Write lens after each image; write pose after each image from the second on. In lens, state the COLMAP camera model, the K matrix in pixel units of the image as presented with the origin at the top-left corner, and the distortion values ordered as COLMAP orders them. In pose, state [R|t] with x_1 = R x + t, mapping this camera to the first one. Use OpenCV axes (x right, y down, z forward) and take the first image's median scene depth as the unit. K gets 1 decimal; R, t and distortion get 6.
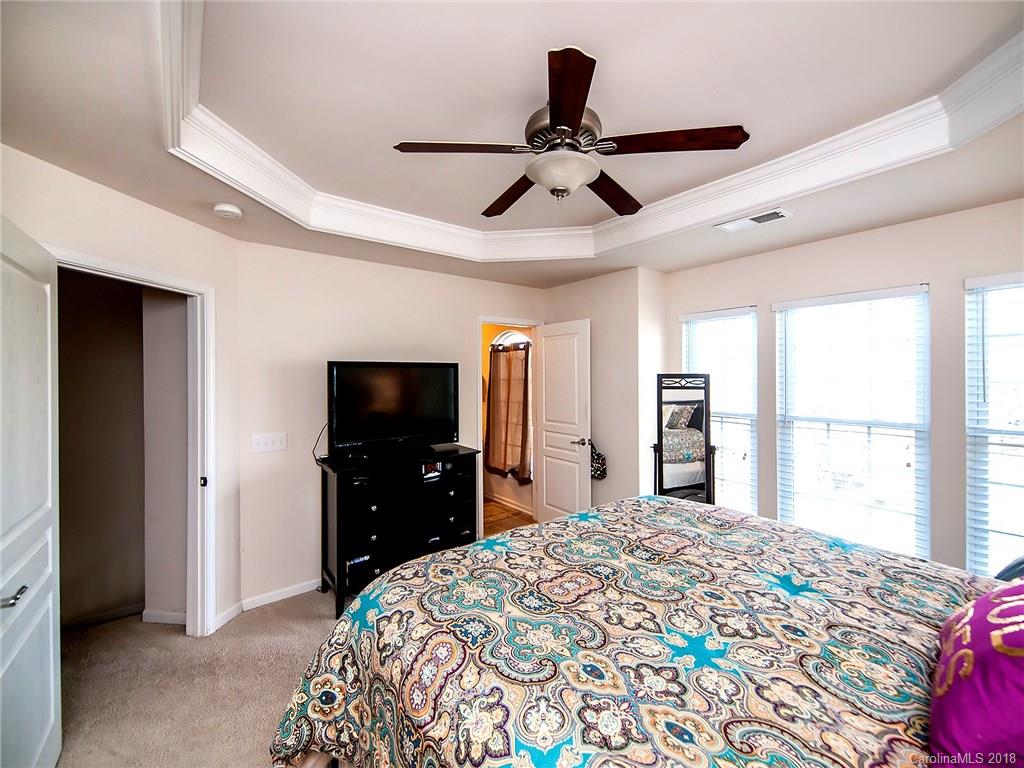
lens RADIAL K [[427.0, 0, 508.1], [0, 427.0, 384.6], [0, 0, 1]] dist [0.004395, -0.002838]
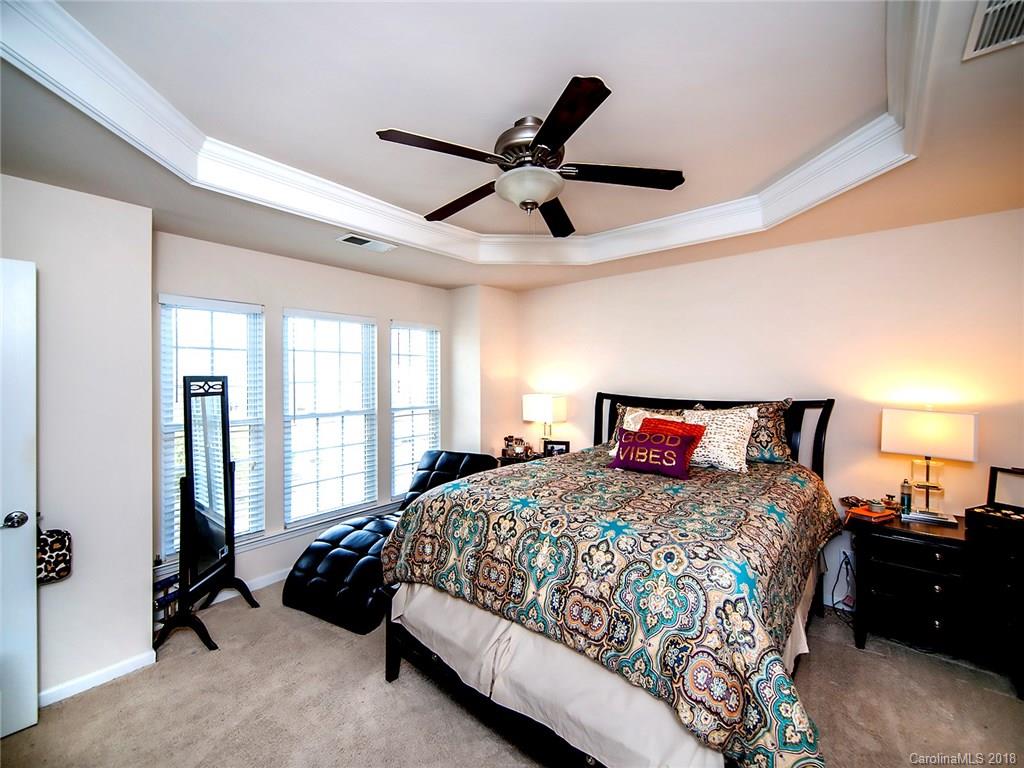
lens RADIAL K [[427.0, 0, 507.0], [0, 427.0, 375.6], [0, 0, 1]] dist [0.004395, -0.002838]
pose [[-0.213246, 0.006992, 0.976973, -0.496300], [0.027289, 0.999627, -0.001198, -0.011104], [-0.976617, 0.026405, -0.213357, 0.701789]]
